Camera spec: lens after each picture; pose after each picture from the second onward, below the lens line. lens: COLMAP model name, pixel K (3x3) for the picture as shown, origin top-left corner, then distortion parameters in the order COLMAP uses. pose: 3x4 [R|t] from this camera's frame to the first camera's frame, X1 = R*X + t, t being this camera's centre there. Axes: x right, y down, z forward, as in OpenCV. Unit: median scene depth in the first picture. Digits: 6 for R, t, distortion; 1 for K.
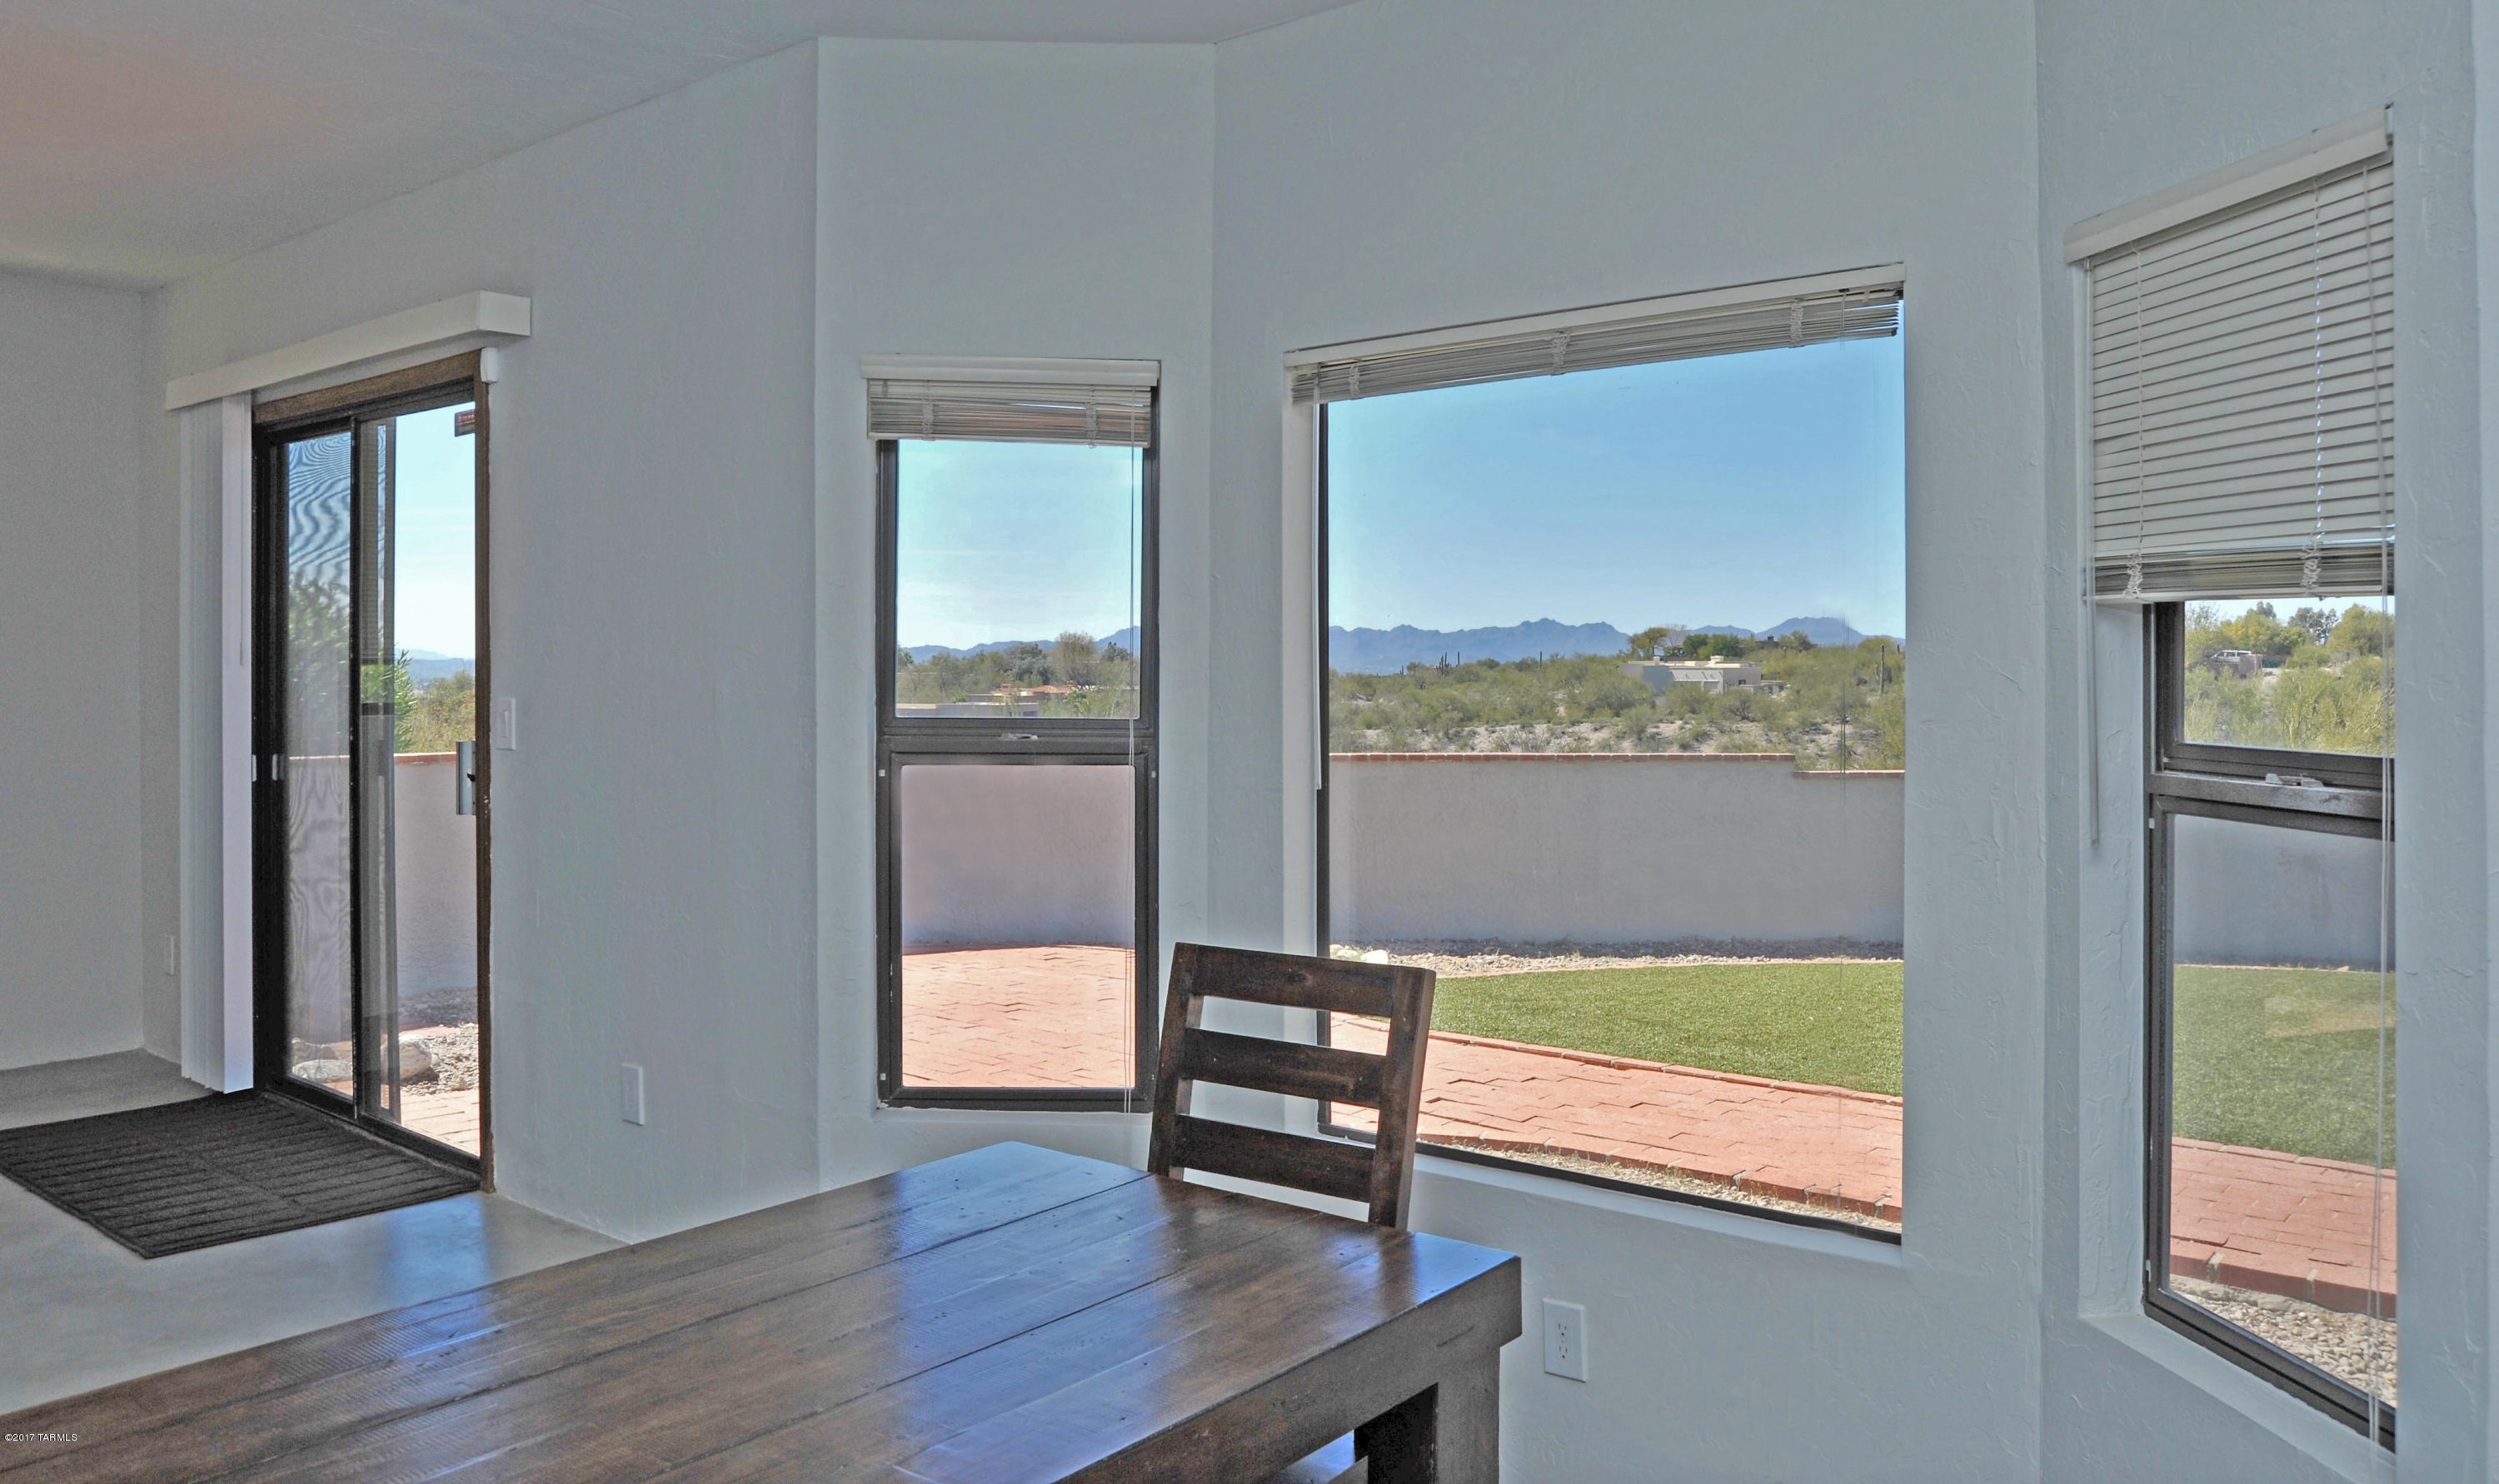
lens RADIAL K [[1830.9, 0, 1247.5], [0, 1830.9, 665.4], [0, 0, 1]] dist [-0.061950, -0.001460]
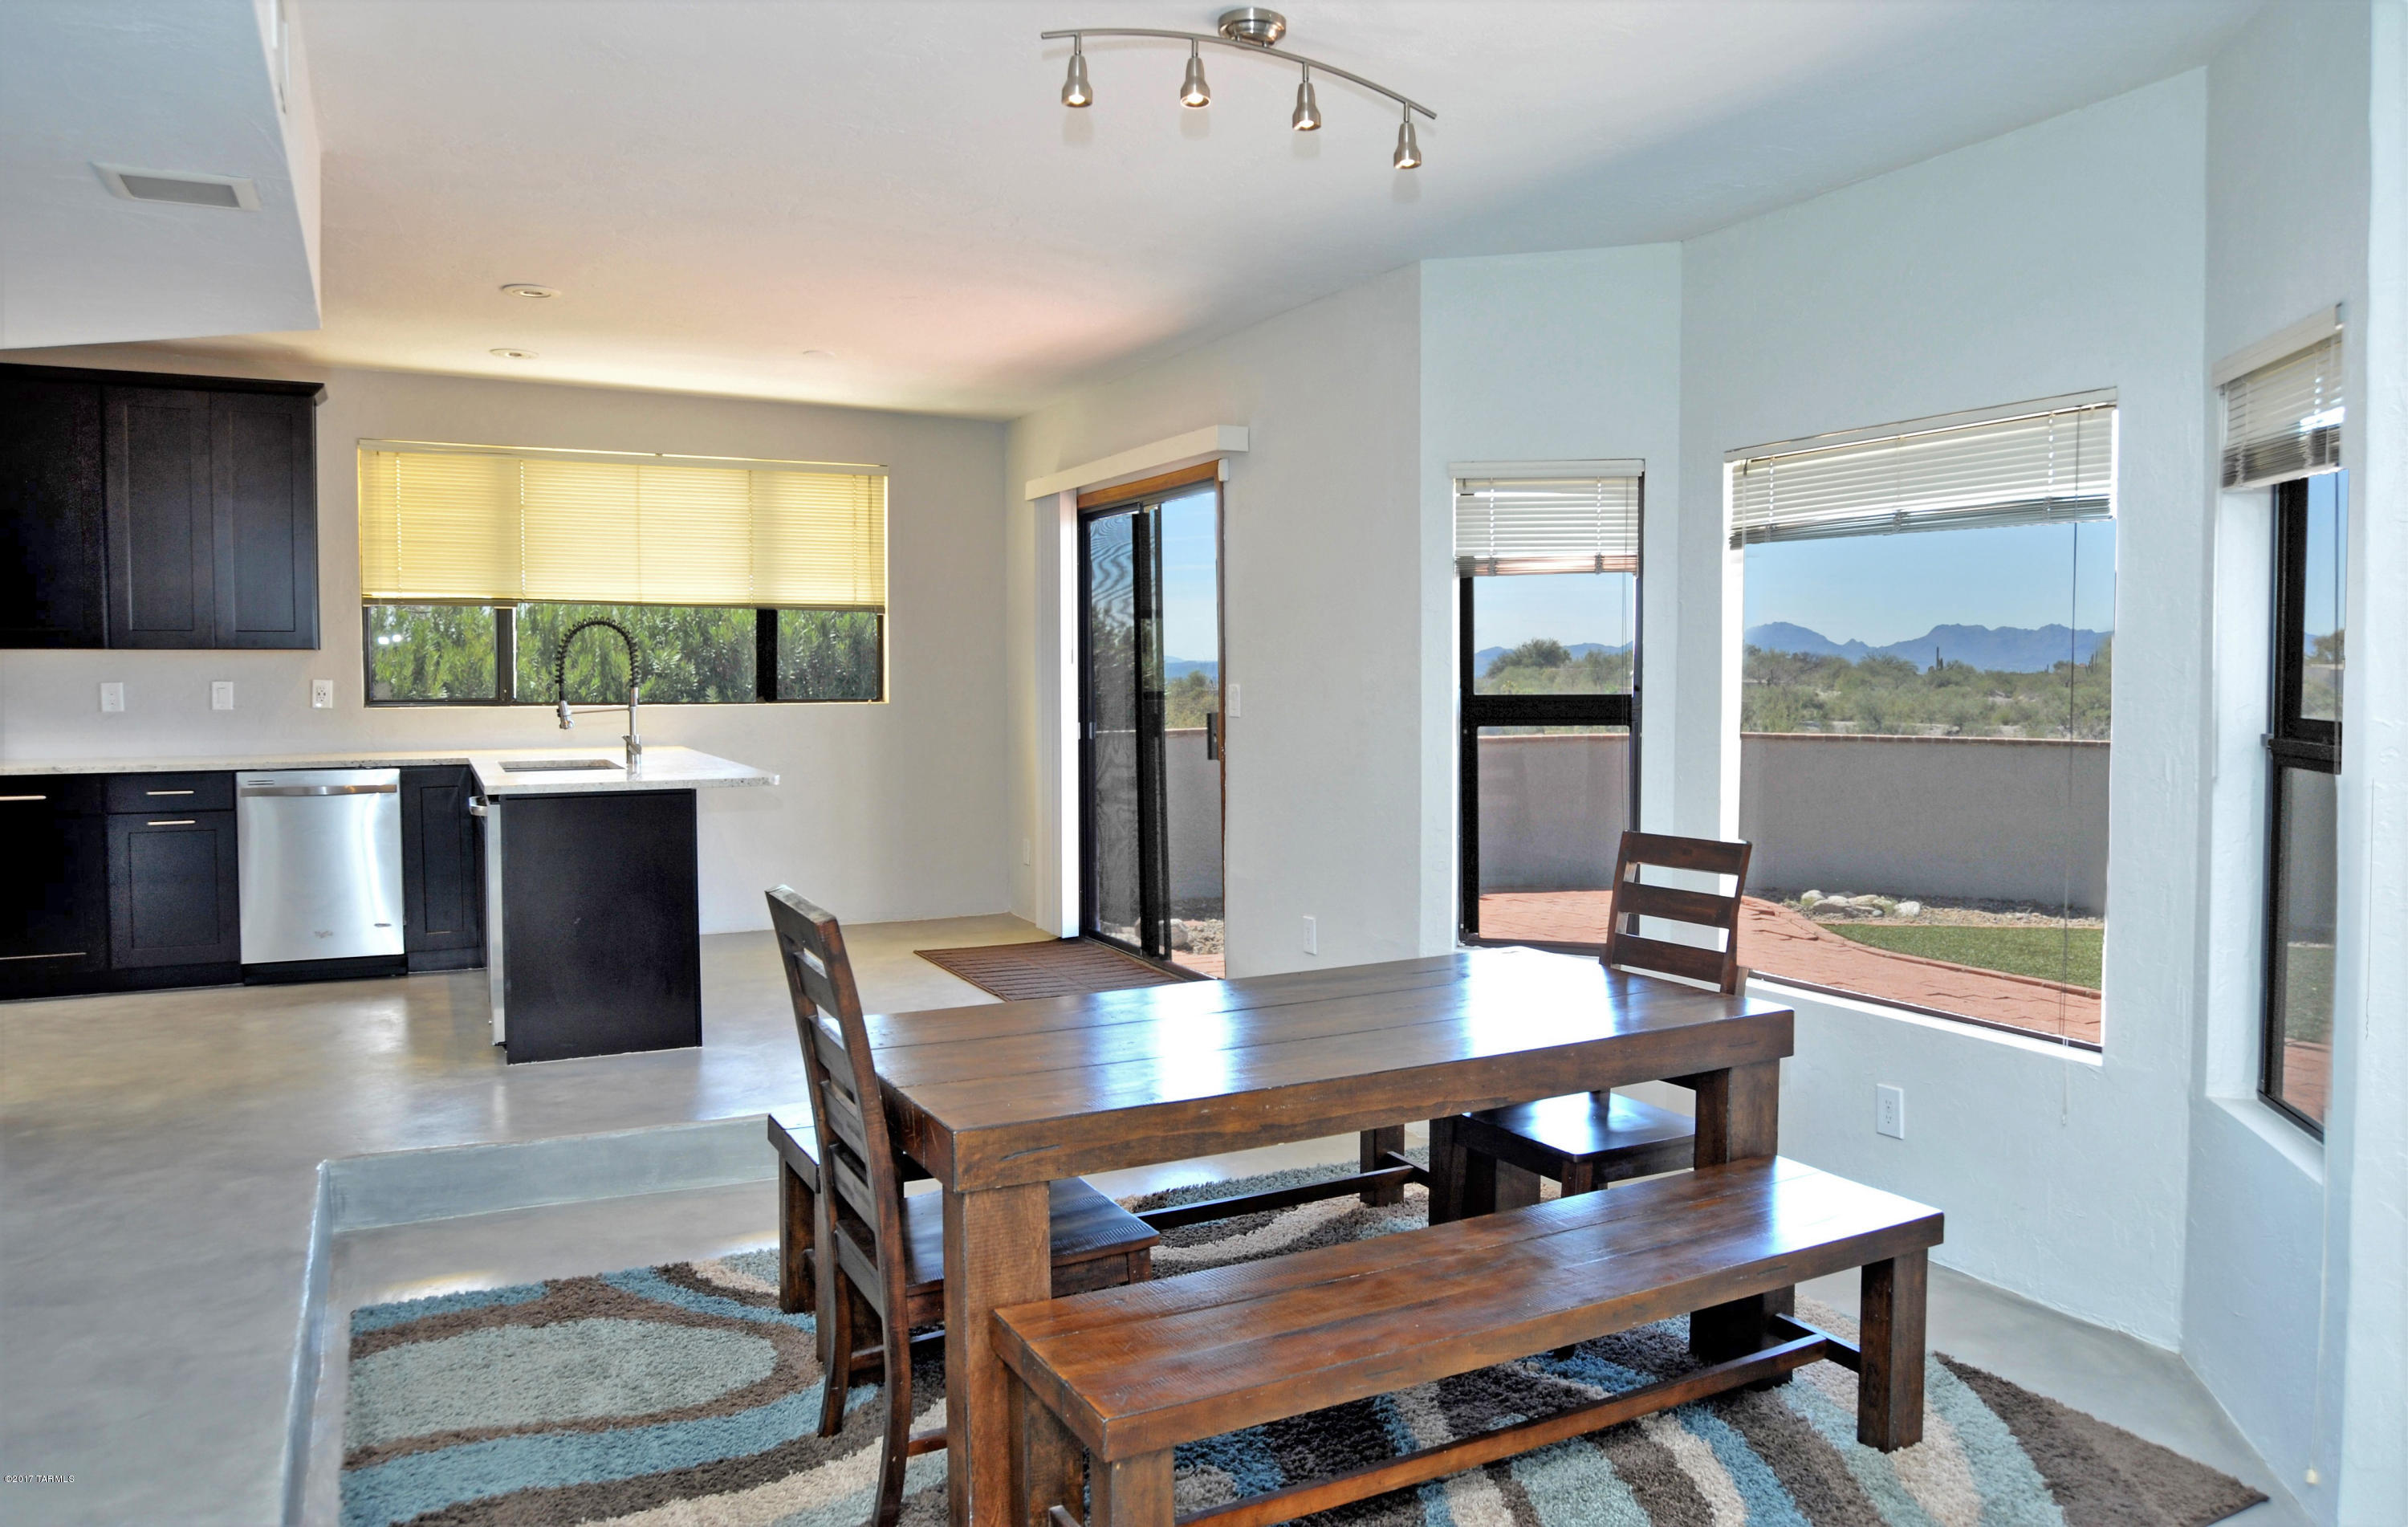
lens RADIAL K [[1613.2, 0, 1204.0], [0, 1613.2, 763.5], [0, 0, 1]] dist [-0.036640, -0.000665]
pose [[0.920474, 0.020171, -0.390282, 0.101903], [0.003854, 0.998150, 0.060677, 0.000867], [0.390784, -0.057356, 0.918694, -0.269157]]
